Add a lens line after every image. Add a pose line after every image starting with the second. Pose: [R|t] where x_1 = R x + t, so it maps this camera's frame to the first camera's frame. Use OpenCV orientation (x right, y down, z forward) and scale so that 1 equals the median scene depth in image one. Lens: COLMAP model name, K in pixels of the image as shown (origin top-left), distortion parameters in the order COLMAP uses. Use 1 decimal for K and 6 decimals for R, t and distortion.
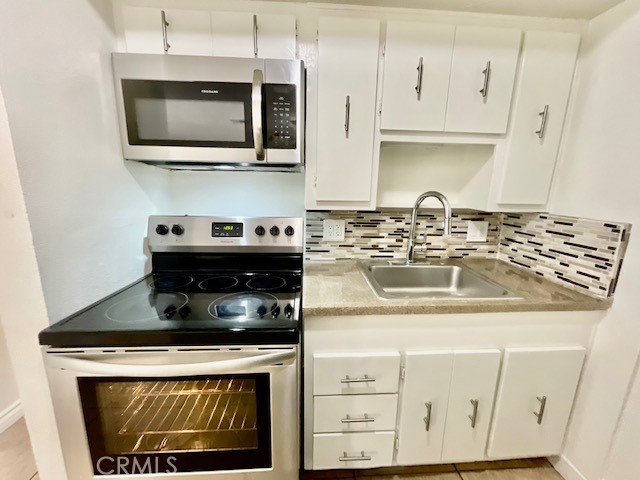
lens RADIAL K [[263.0, 0, 322.6], [0, 263.0, 238.4], [0, 0, 1]] dist [0.000230, 0.000088]
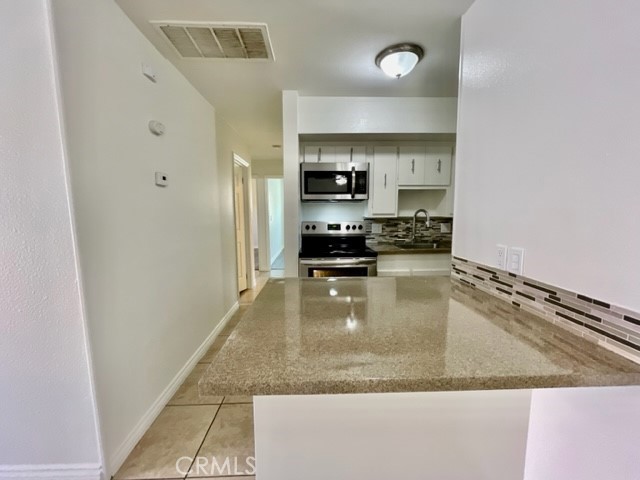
lens RADIAL K [[259.4, 0, 320.0], [0, 259.4, 240.0], [0, 0, 1]] dist [-0.000131, -0.000025]
pose [[0.999298, -0.019372, -0.032069, -0.411714], [0.016427, 0.995837, -0.089658, 0.285157], [0.033672, 0.089068, 0.995456, -1.293934]]
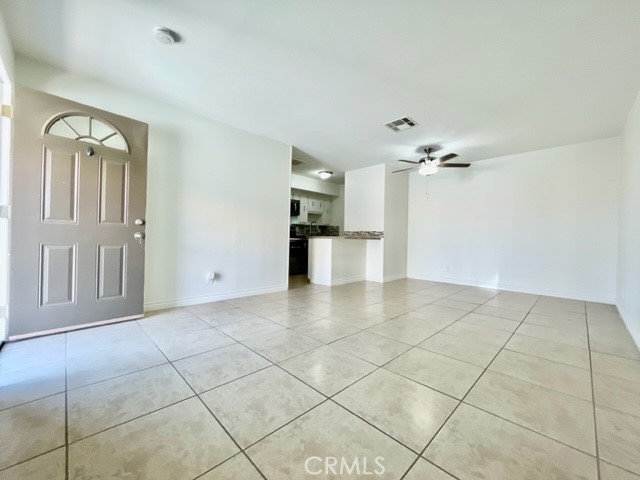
lens RADIAL K [[259.4, 0, 320.0], [0, 259.4, 240.0], [0, 0, 1]] dist [-0.000131, -0.000025]
pose [[0.753800, 0.001455, 0.657103, -3.126166], [0.116398, 0.983888, -0.135705, 0.970292], [-0.646713, 0.178780, 0.741485, -3.106228]]
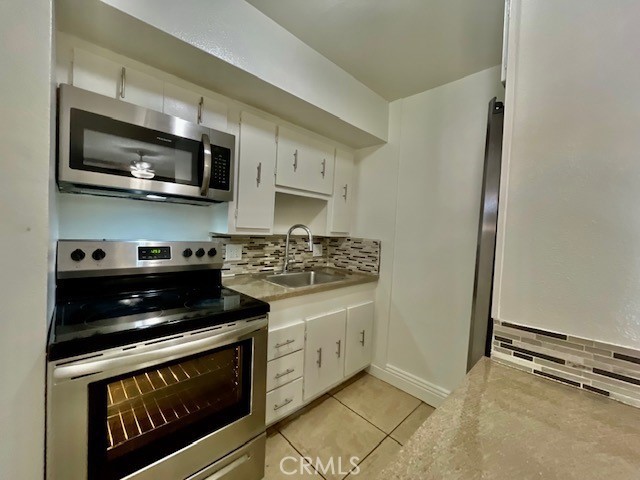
lens RADIAL K [[259.4, 0, 320.0], [0, 259.4, 240.0], [0, 0, 1]] dist [-0.000131, -0.000025]
pose [[0.756064, -0.007408, 0.654456, -0.544635], [0.100146, 0.989470, -0.104495, 0.096375], [-0.646790, 0.144546, 0.748845, -0.270013]]
